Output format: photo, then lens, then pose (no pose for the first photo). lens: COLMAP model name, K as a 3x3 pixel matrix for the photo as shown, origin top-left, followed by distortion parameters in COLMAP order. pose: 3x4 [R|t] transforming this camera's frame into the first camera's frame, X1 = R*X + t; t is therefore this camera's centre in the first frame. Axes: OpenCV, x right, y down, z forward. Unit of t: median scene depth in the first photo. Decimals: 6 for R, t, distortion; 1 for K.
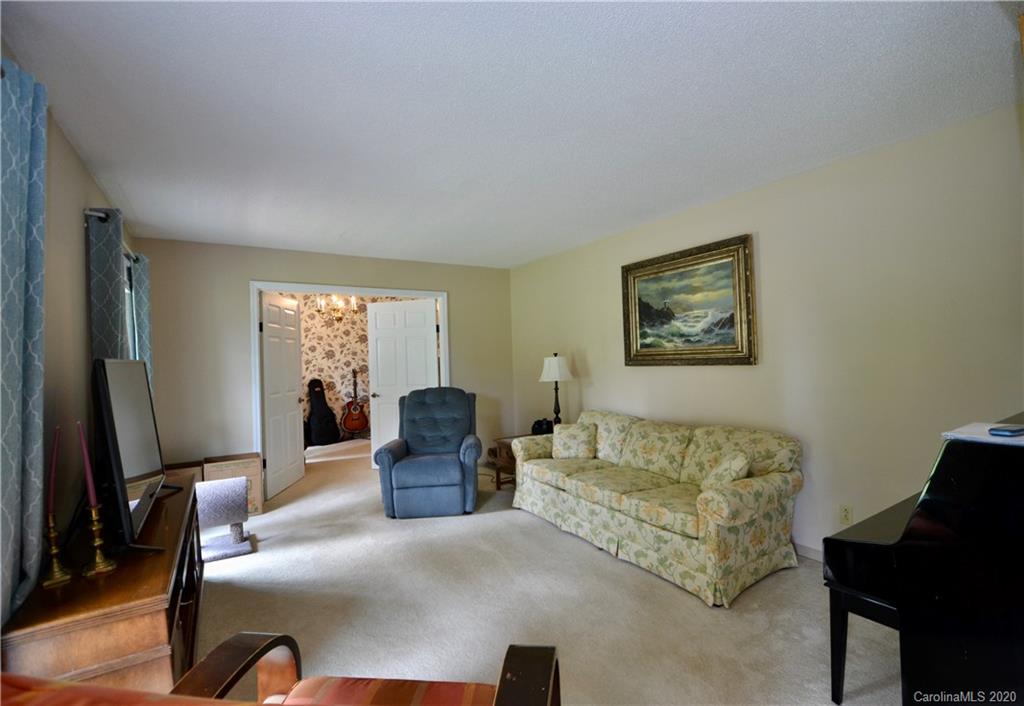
lens RADIAL K [[477.4, 0, 515.5], [0, 477.4, 347.7], [0, 0, 1]] dist [0.021285, -0.007365]
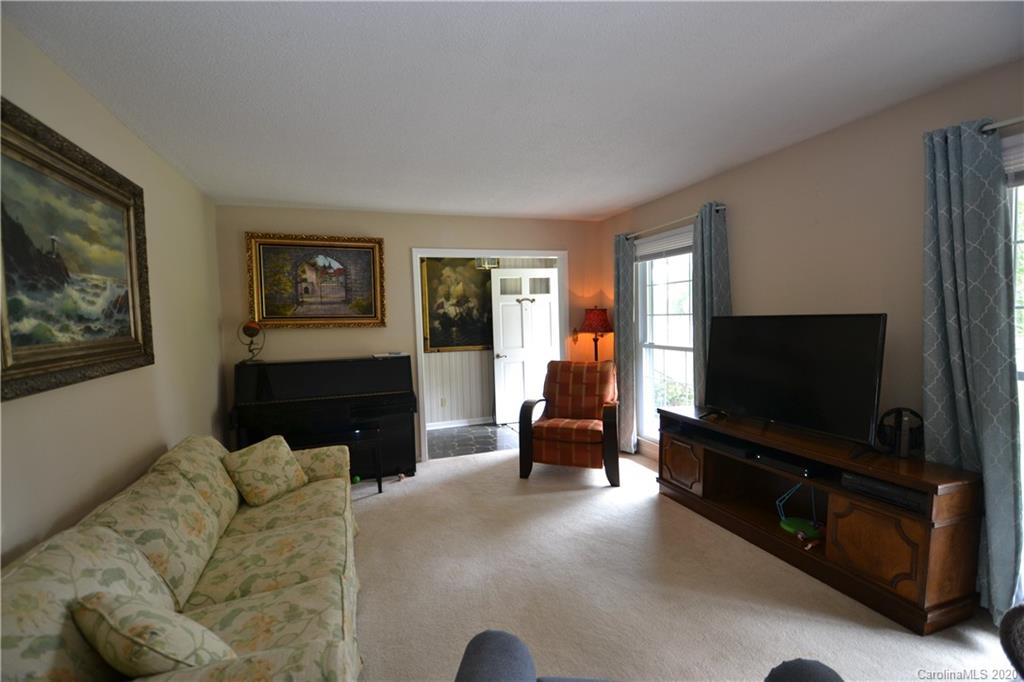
lens RADIAL K [[457.2, 0, 510.8], [0, 457.2, 341.2], [0, 0, 1]] dist [0.006410, -0.015007]
pose [[-0.974894, 0.046742, 0.217707, -0.191540], [0.054749, 0.998022, 0.030890, 0.008009], [-0.215833, 0.042034, -0.975525, 1.393325]]
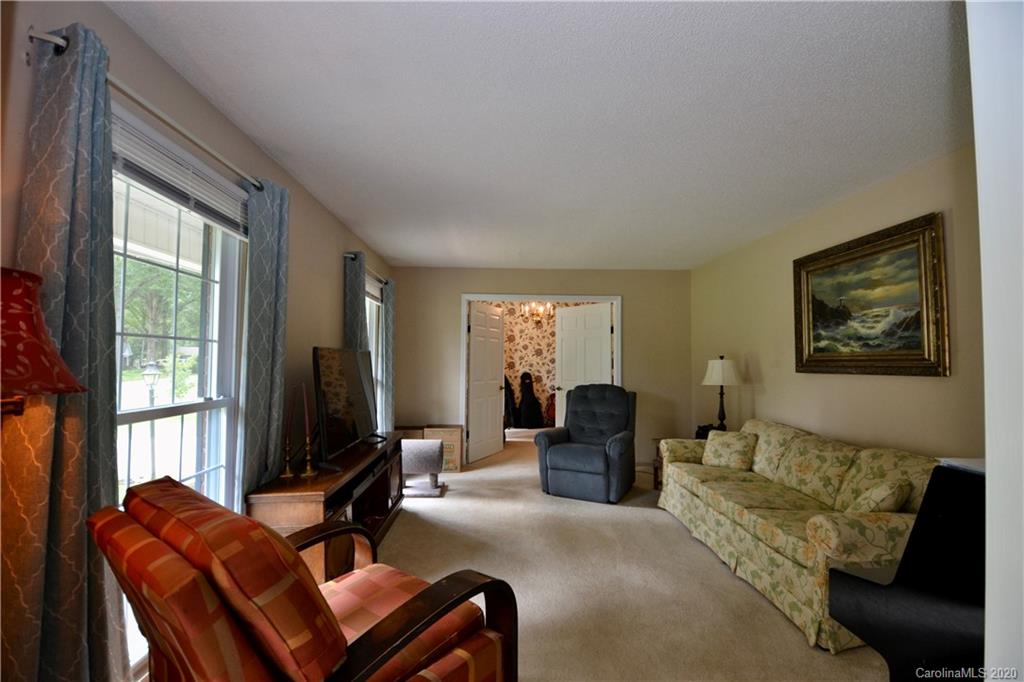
lens RADIAL K [[457.2, 0, 507.8], [0, 457.2, 341.7], [0, 0, 1]] dist [0.006410, -0.015007]
pose [[0.860548, 0.014530, -0.509163, 0.229633], [-0.023104, 0.999678, -0.010521, 0.002860], [0.508846, 0.020817, 0.860606, -0.004493]]
